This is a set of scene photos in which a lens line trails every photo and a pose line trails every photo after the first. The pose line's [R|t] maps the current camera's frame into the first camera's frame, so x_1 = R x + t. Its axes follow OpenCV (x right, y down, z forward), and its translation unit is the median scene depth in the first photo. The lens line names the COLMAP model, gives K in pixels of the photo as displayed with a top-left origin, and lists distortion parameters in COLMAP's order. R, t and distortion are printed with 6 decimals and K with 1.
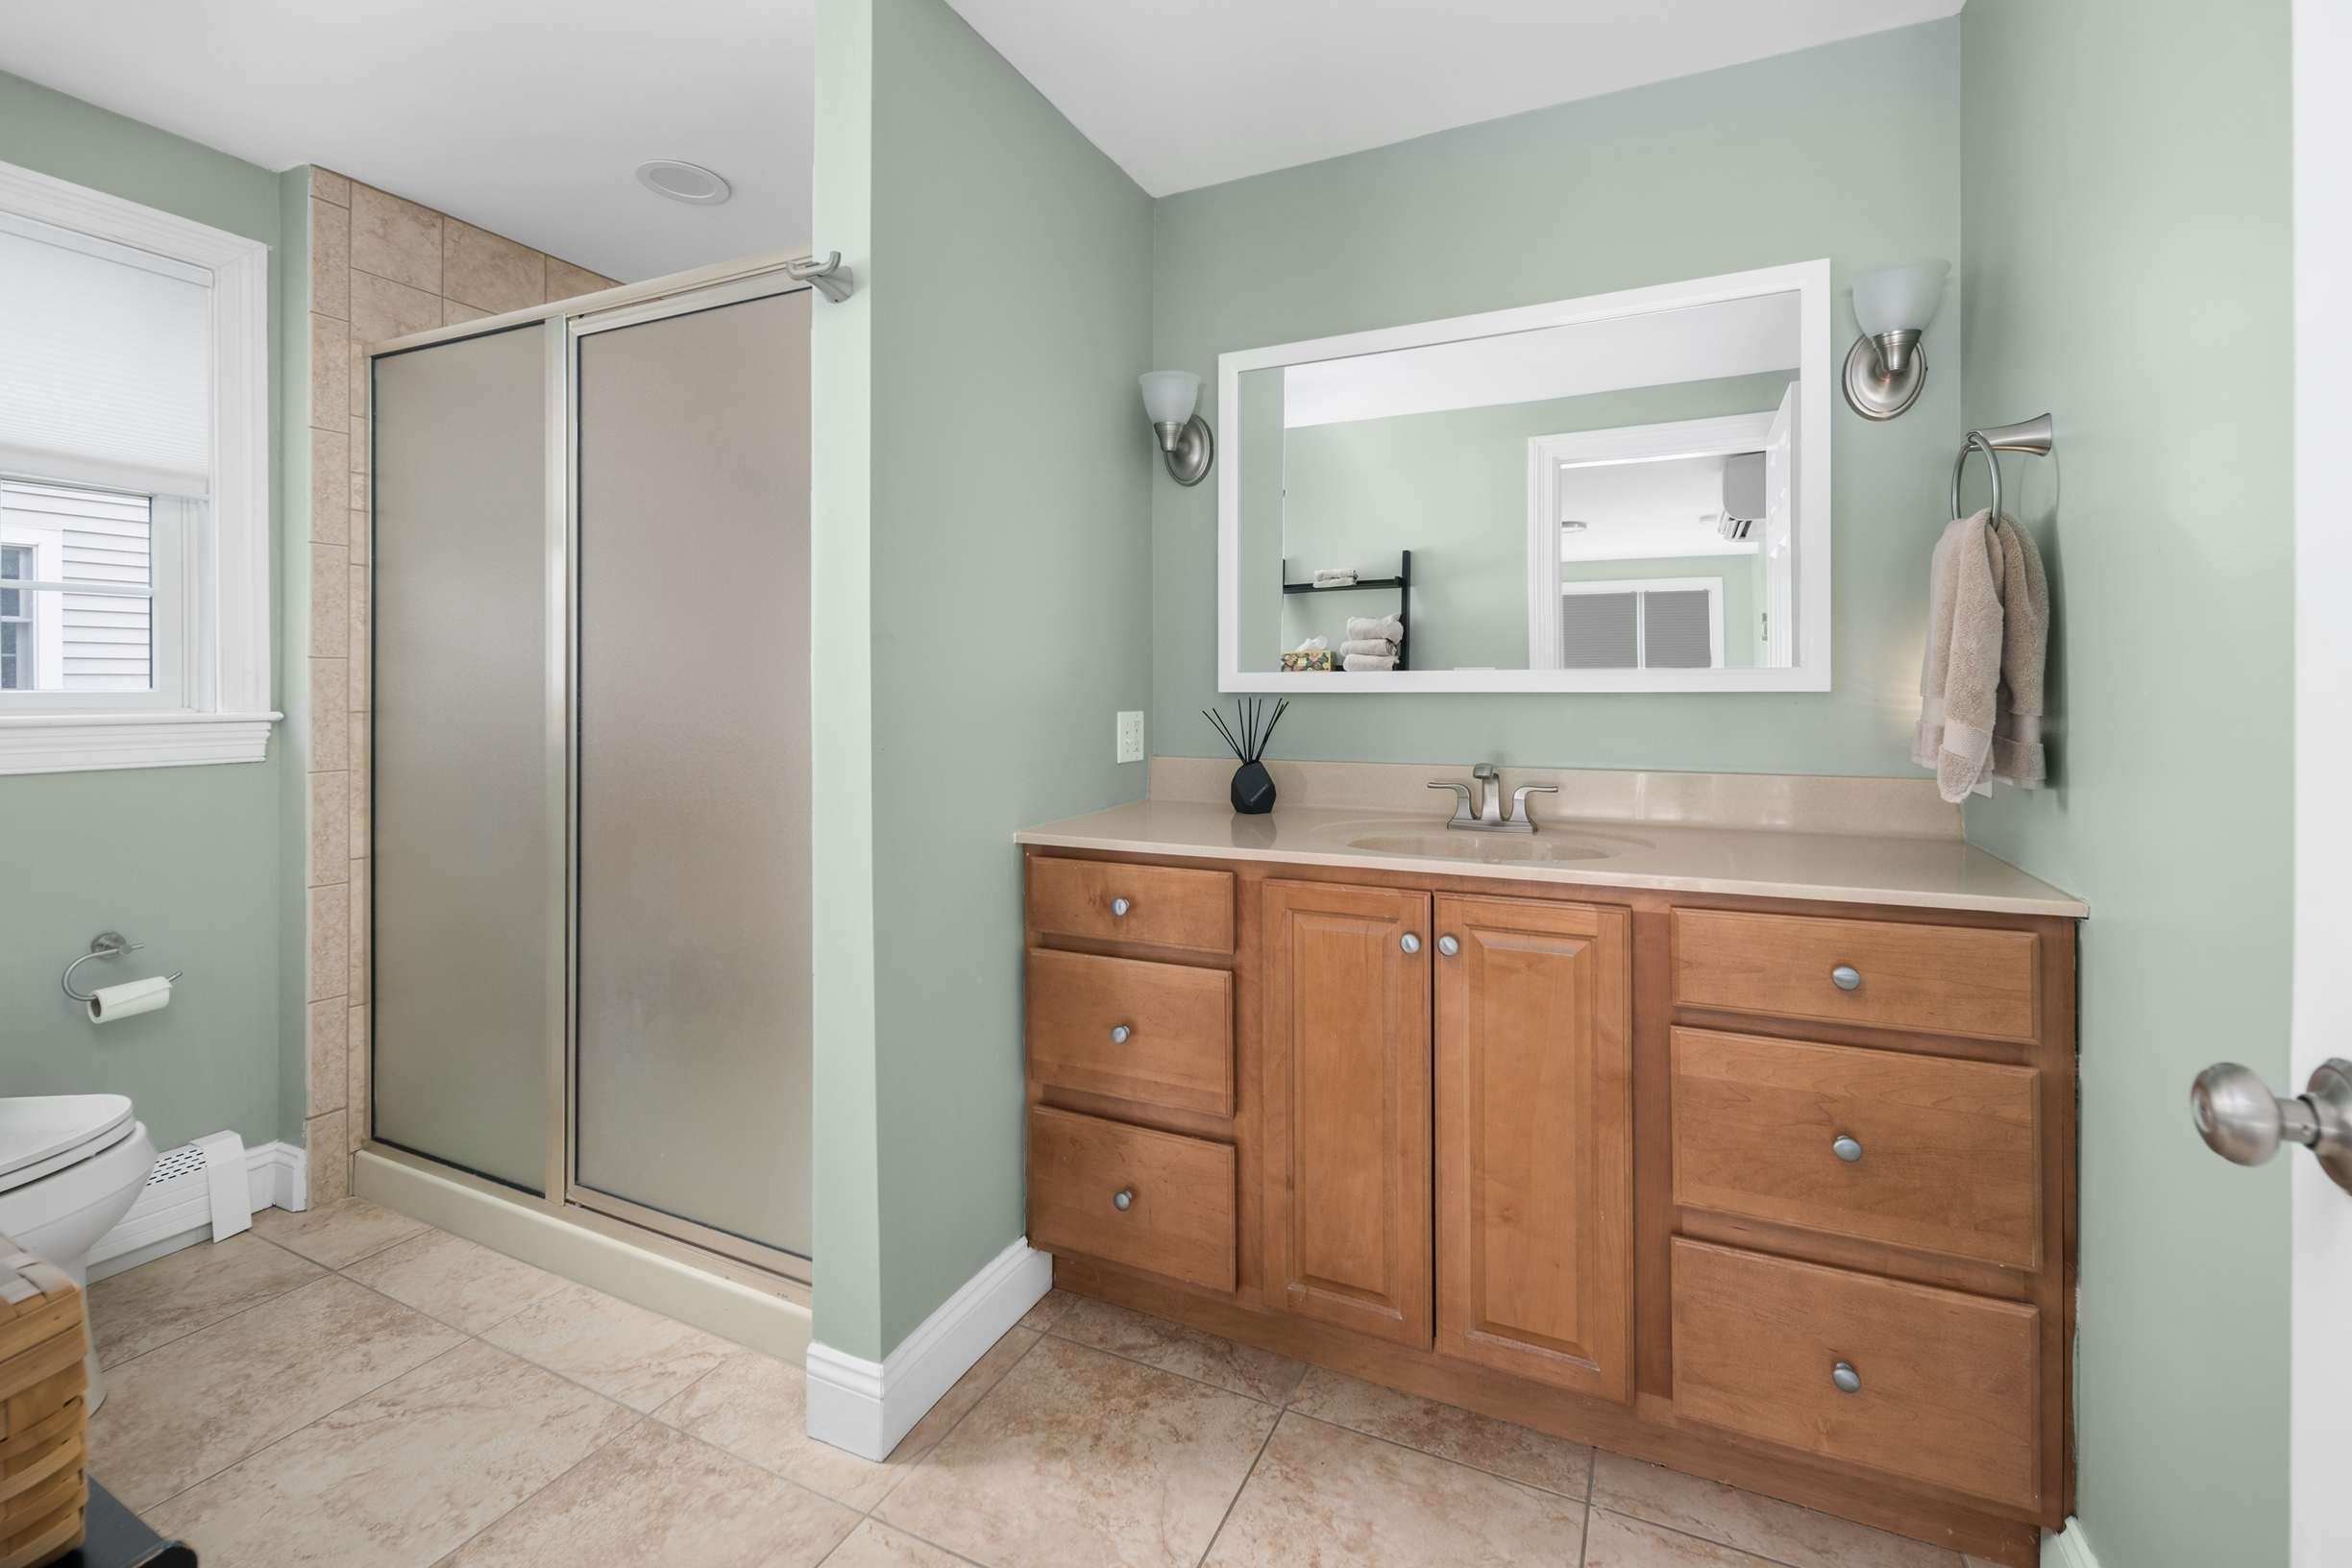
lens RADIAL K [[1045.1, 0, 1167.9], [0, 1045.1, 730.0], [0, 0, 1]] dist [0.002291, 0.000334]
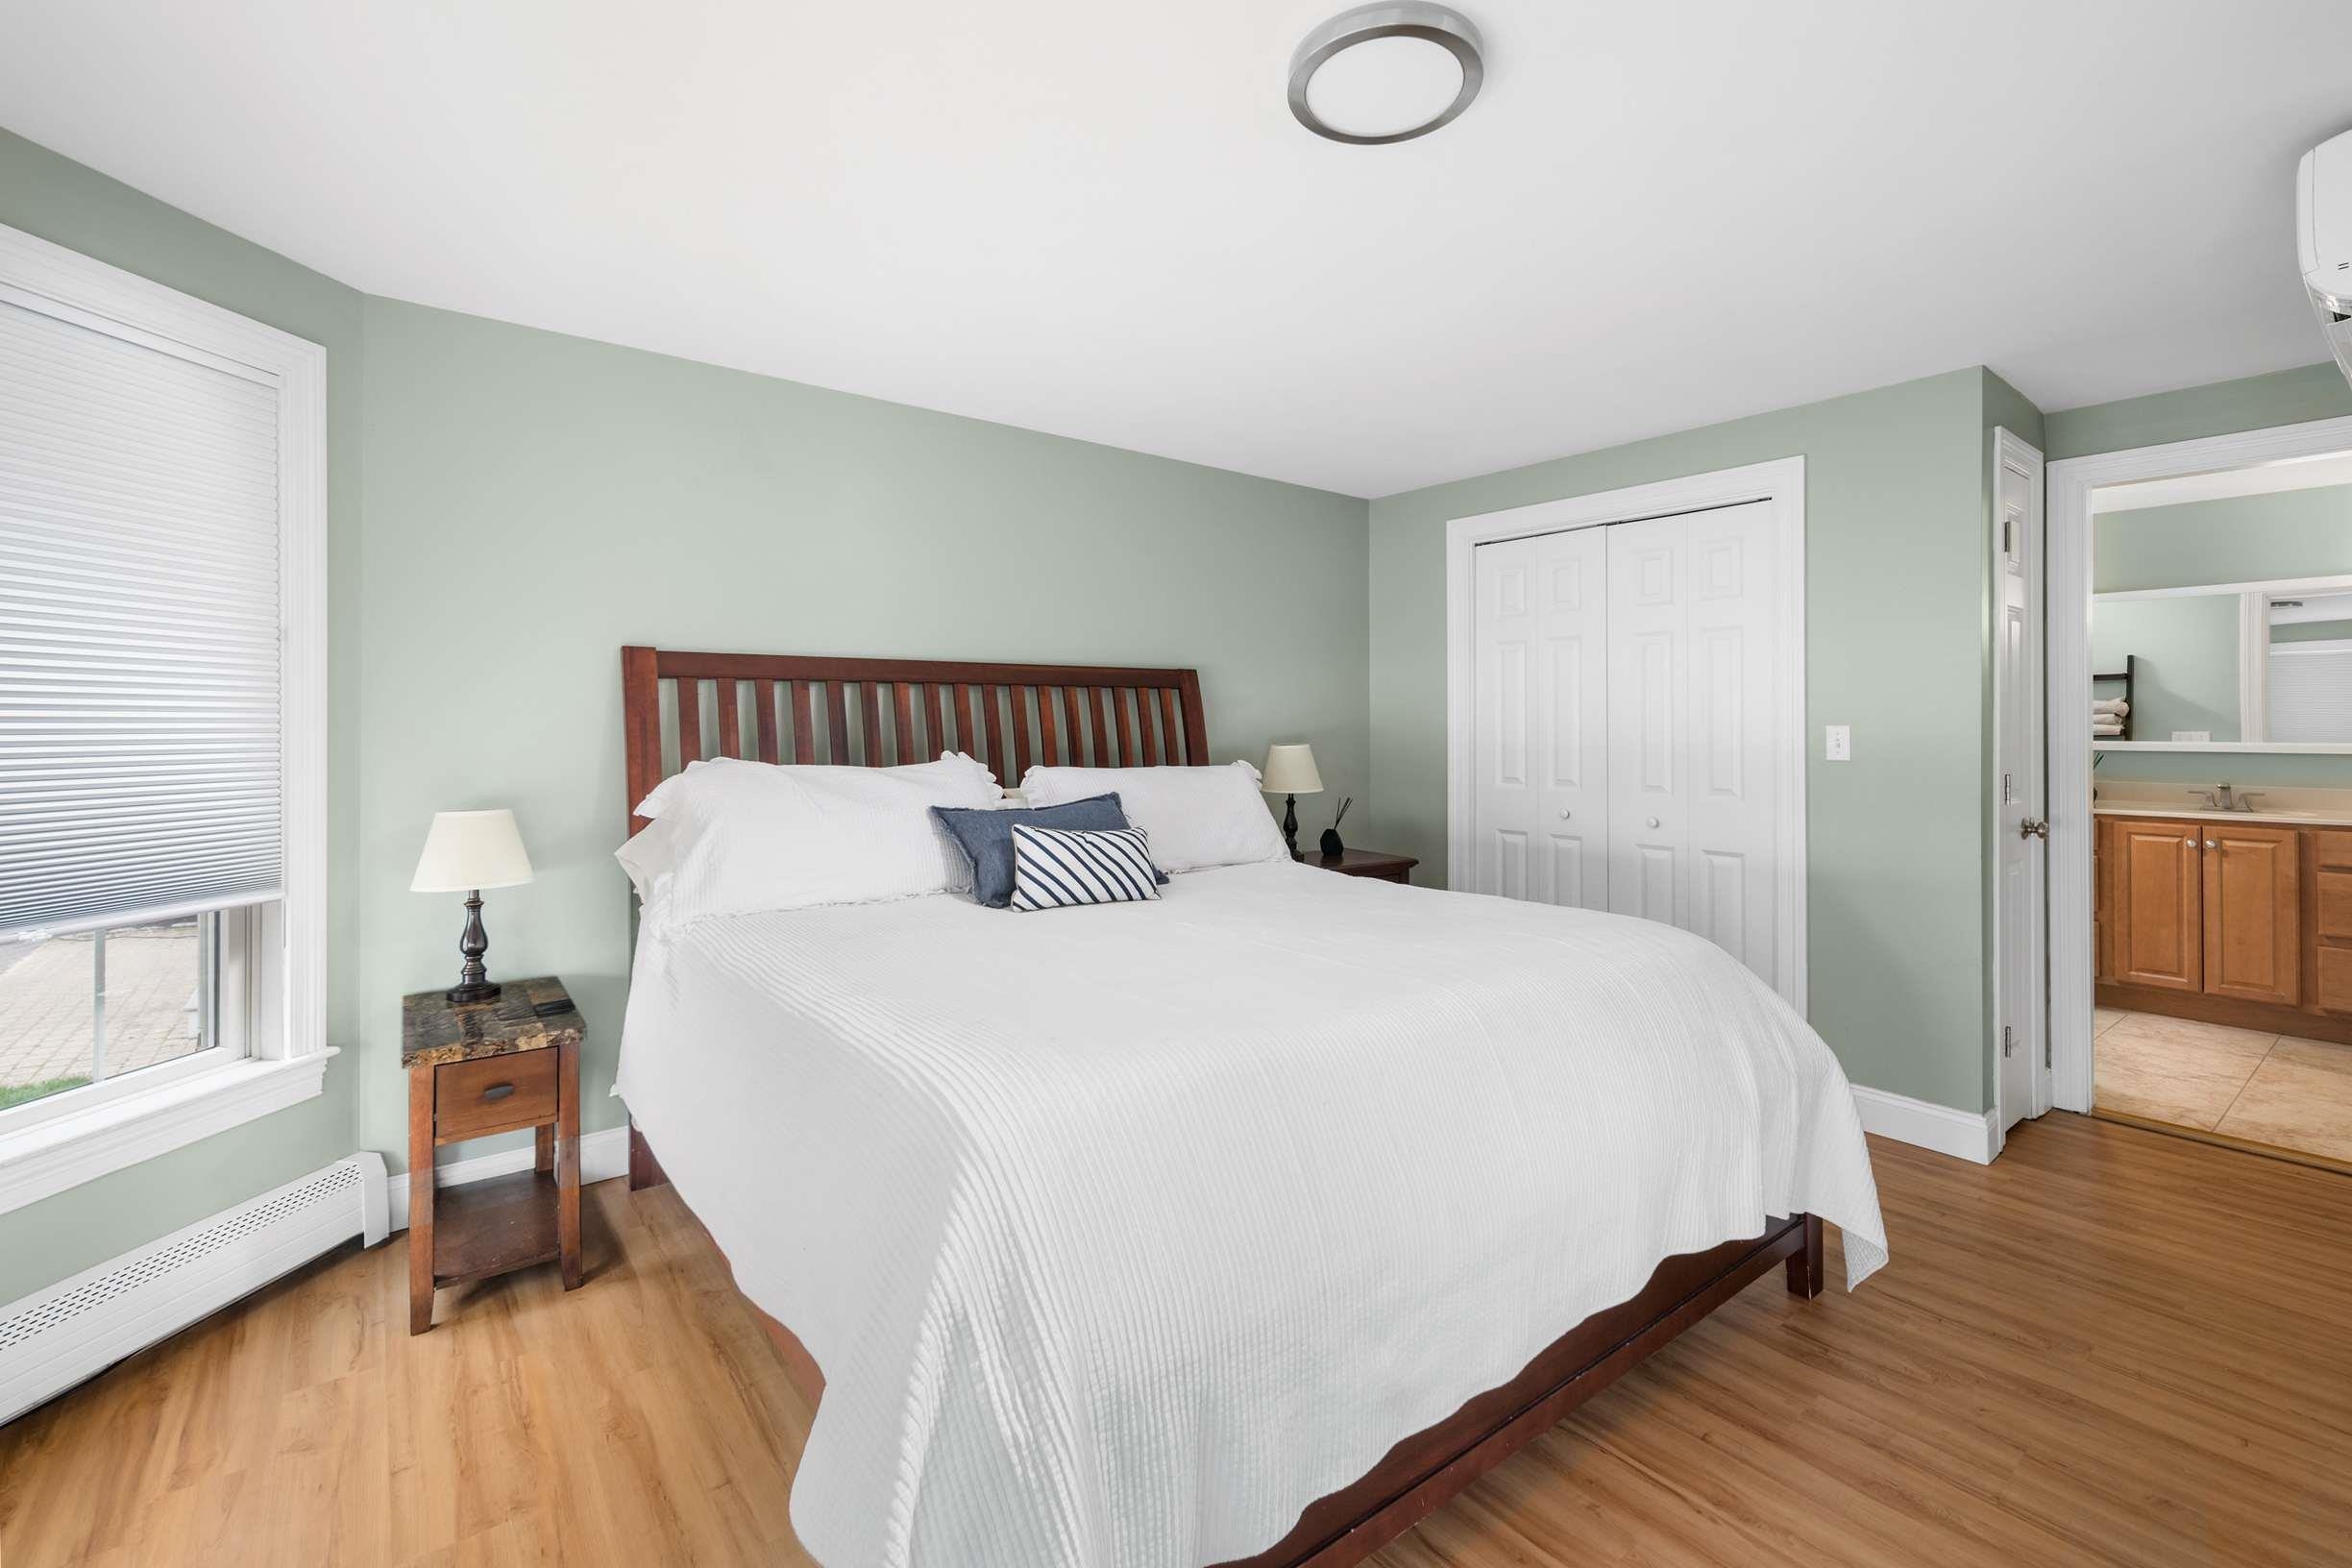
lens RADIAL K [[1045.1, 0, 1167.9], [0, 1045.1, 730.0], [0, 0, 1]] dist [0.002291, 0.000334]
pose [[0.895629, -0.002254, -0.444795, -0.960244], [-0.015629, 0.999210, -0.036534, 0.042347], [0.444527, 0.039673, 0.894887, -2.715174]]
